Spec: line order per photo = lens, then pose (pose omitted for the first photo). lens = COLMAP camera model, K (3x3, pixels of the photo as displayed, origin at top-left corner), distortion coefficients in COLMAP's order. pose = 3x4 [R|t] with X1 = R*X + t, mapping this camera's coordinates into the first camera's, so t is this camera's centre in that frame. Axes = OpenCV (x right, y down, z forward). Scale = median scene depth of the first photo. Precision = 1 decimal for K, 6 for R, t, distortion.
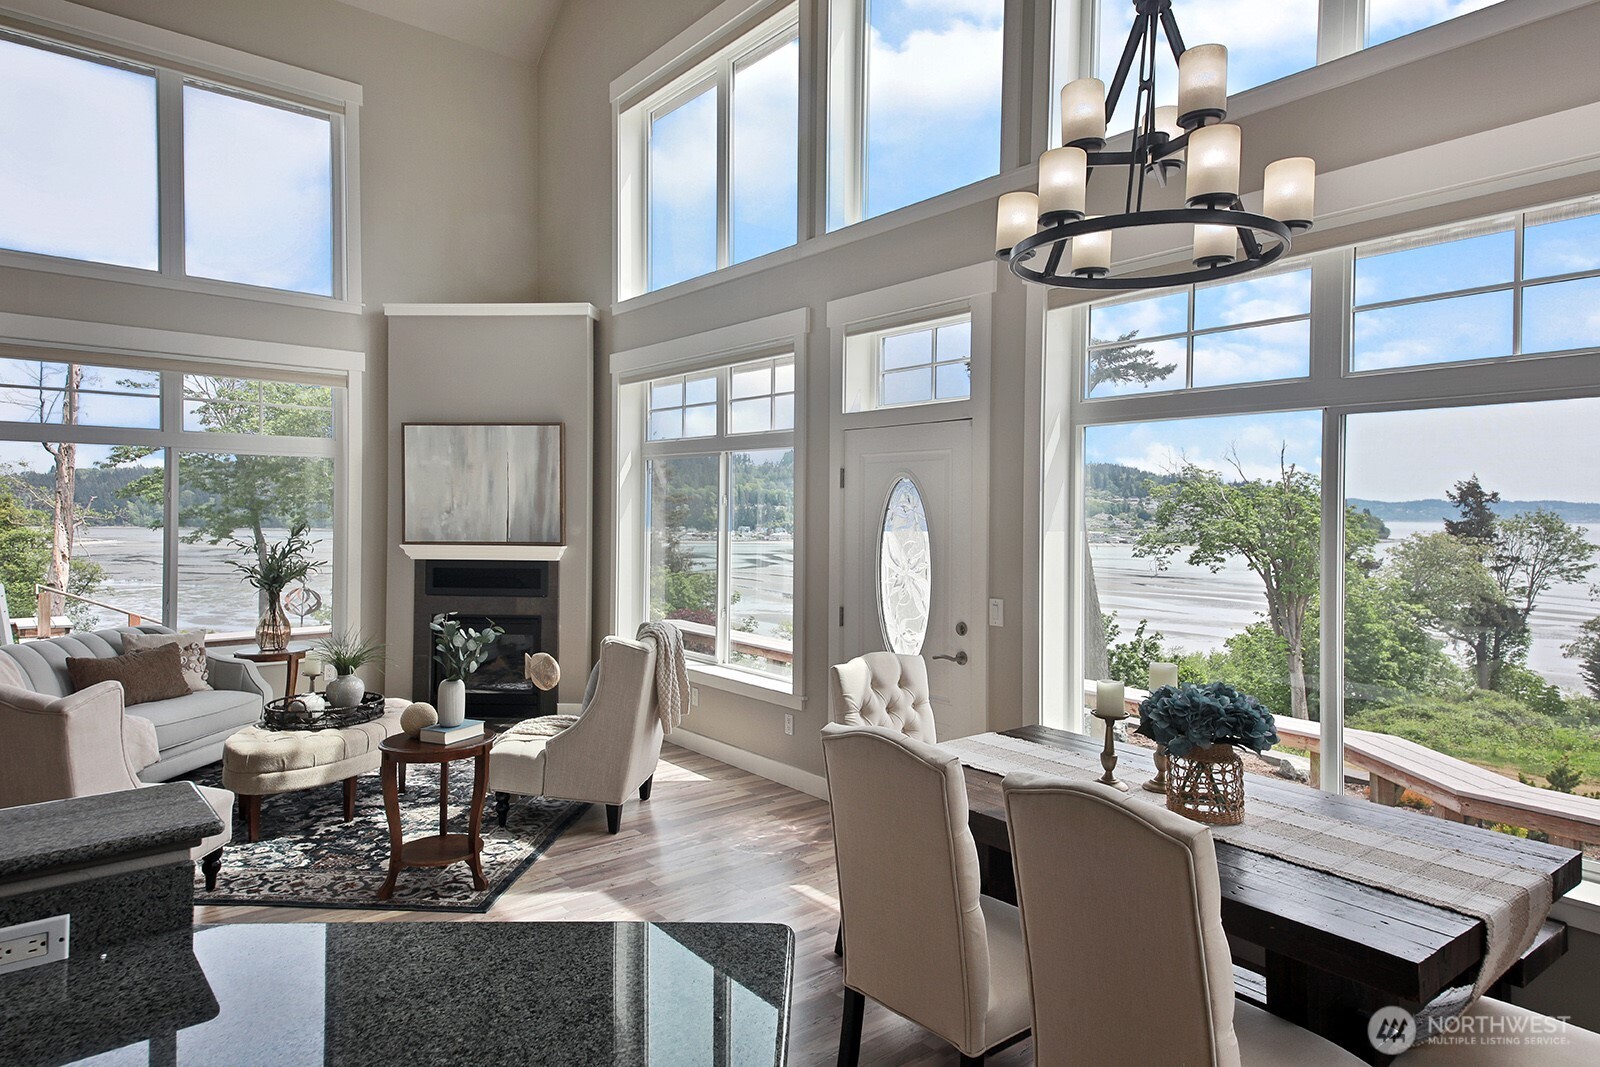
lens RADIAL K [[970.8, 0, 809.4], [0, 970.8, 514.2], [0, 0, 1]] dist [0.080137, -0.009543]
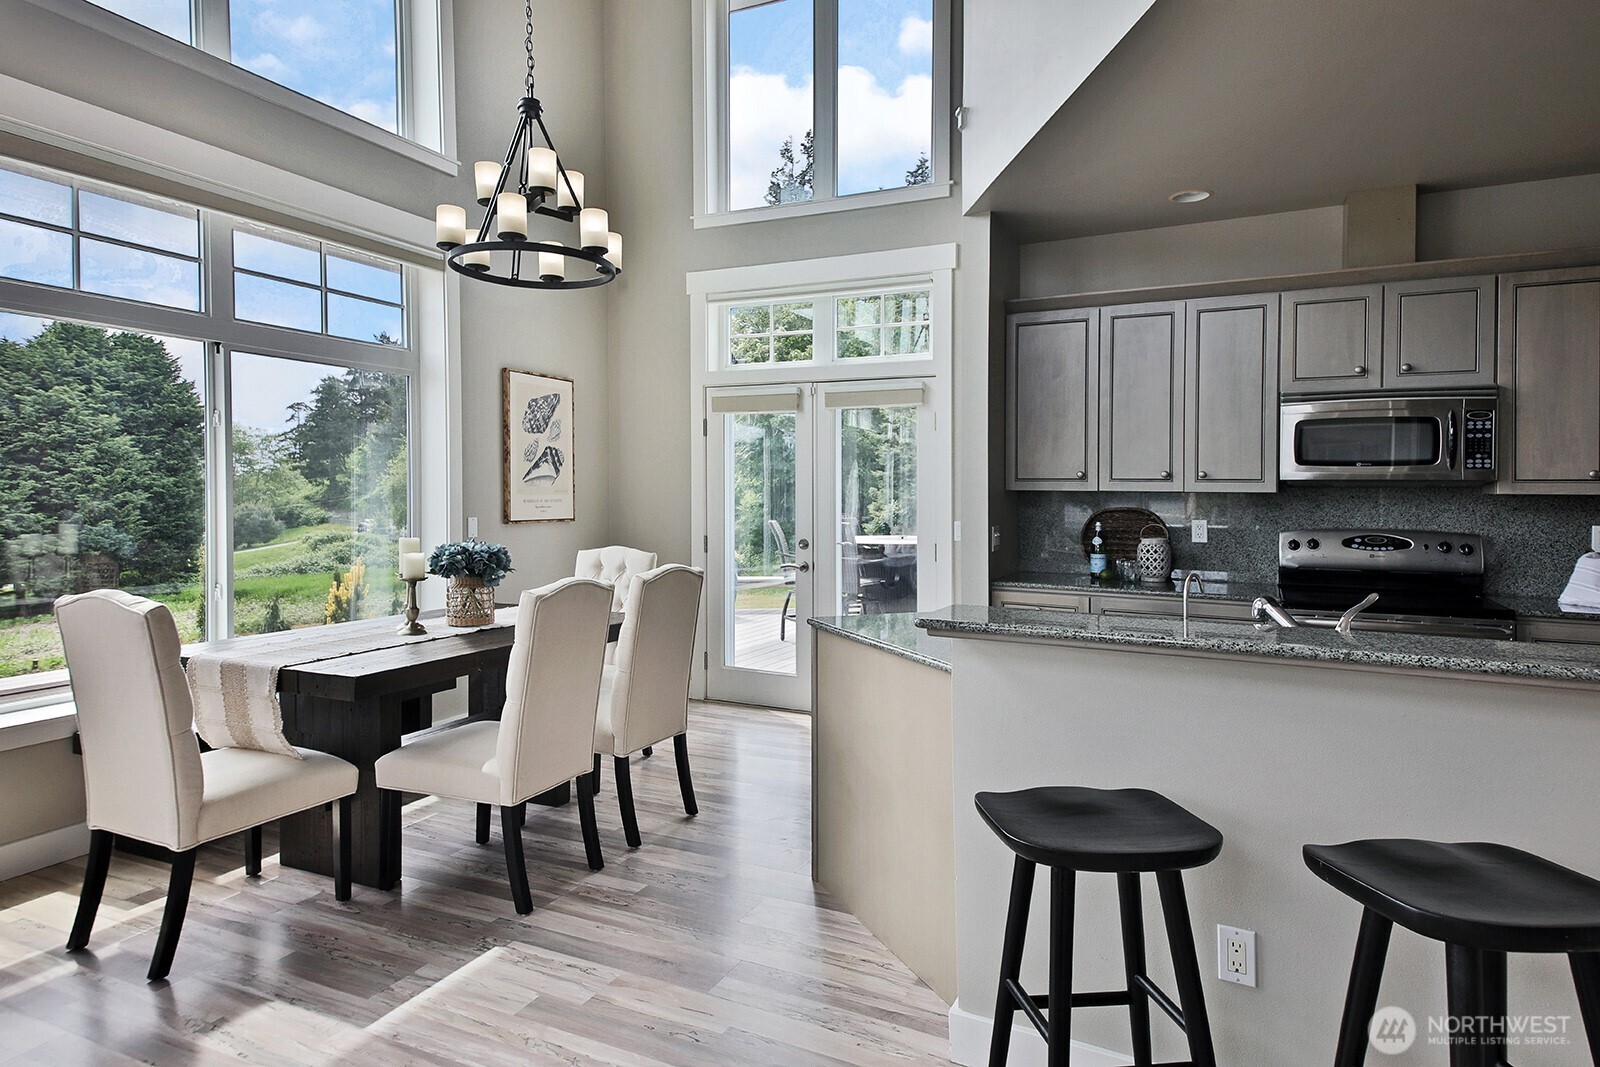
lens RADIAL K [[947.5, 0, 815.8], [0, 947.5, 485.4], [0, 0, 1]] dist [0.051716, 0.001092]
pose [[-0.439542, -0.015907, 0.898081, -0.426515], [-0.015991, 0.999823, 0.009883, 0.021301], [-0.898080, -0.010017, -0.439719, 0.427067]]
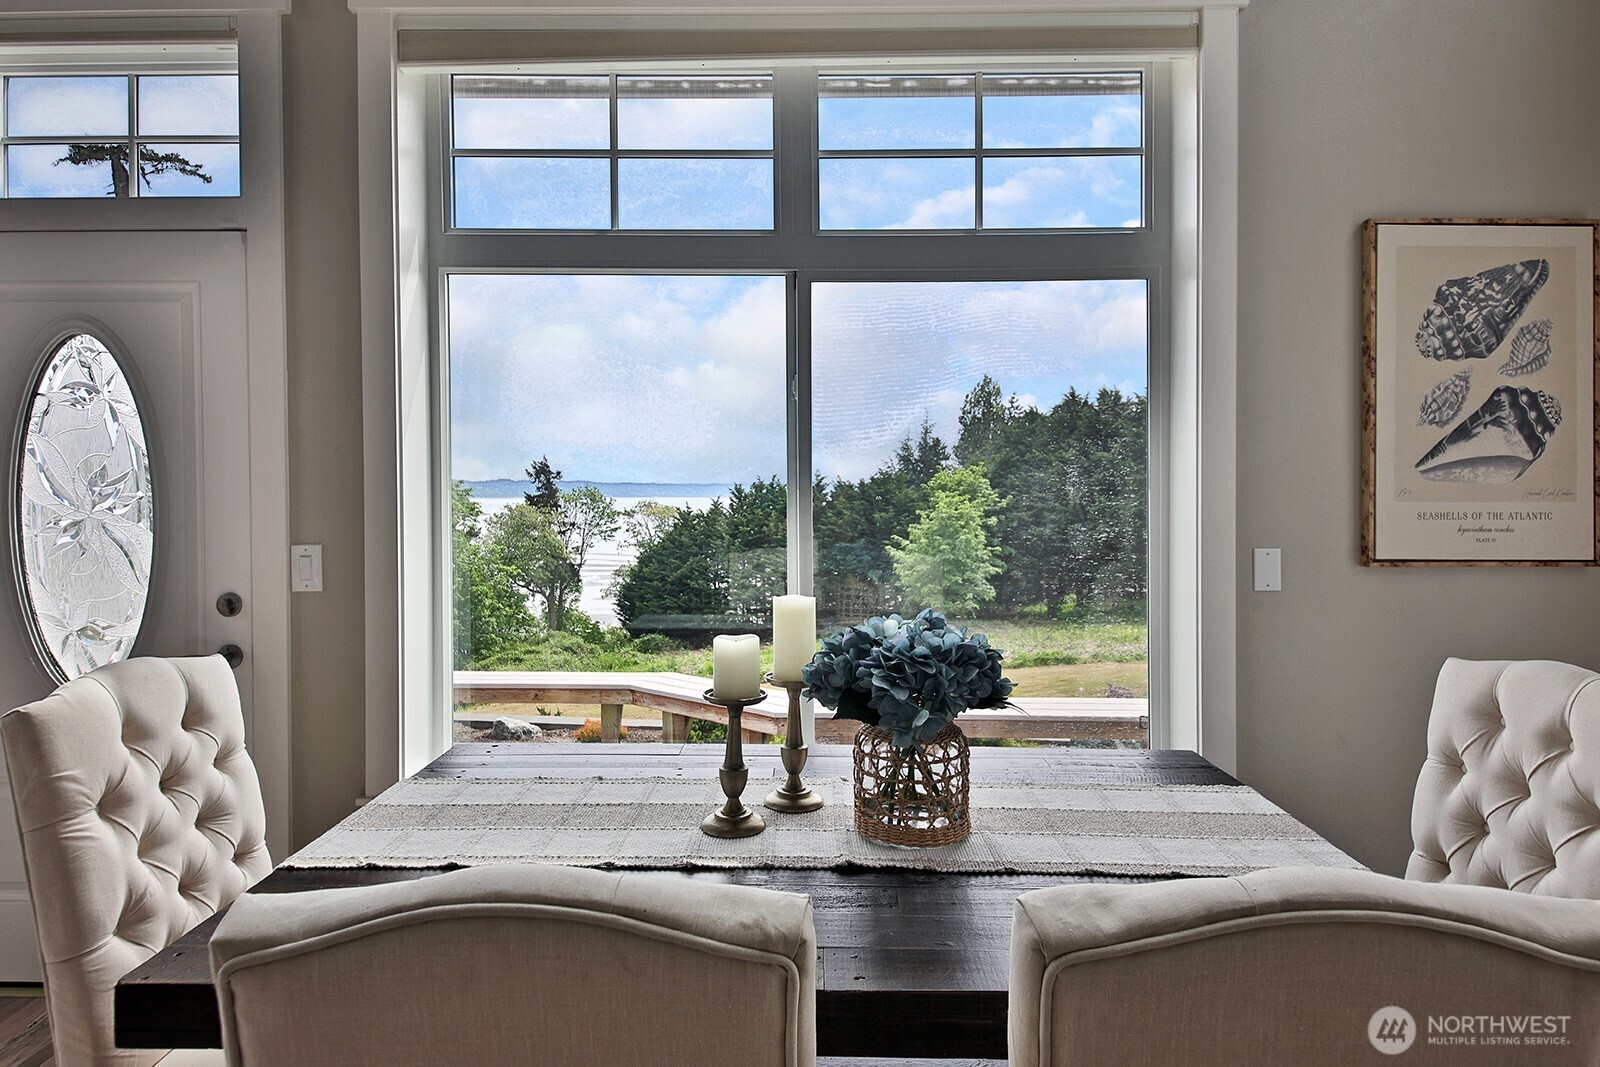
lens RADIAL K [[945.1, 0, 809.6], [0, 945.1, 506.3], [0, 0, 1]] dist [0.017214, -0.006214]
pose [[0.649844, -0.020174, 0.759800, -0.027085], [0.008221, 0.999776, 0.019515, 0.033592], [-0.760023, -0.006436, 0.649864, 0.245693]]
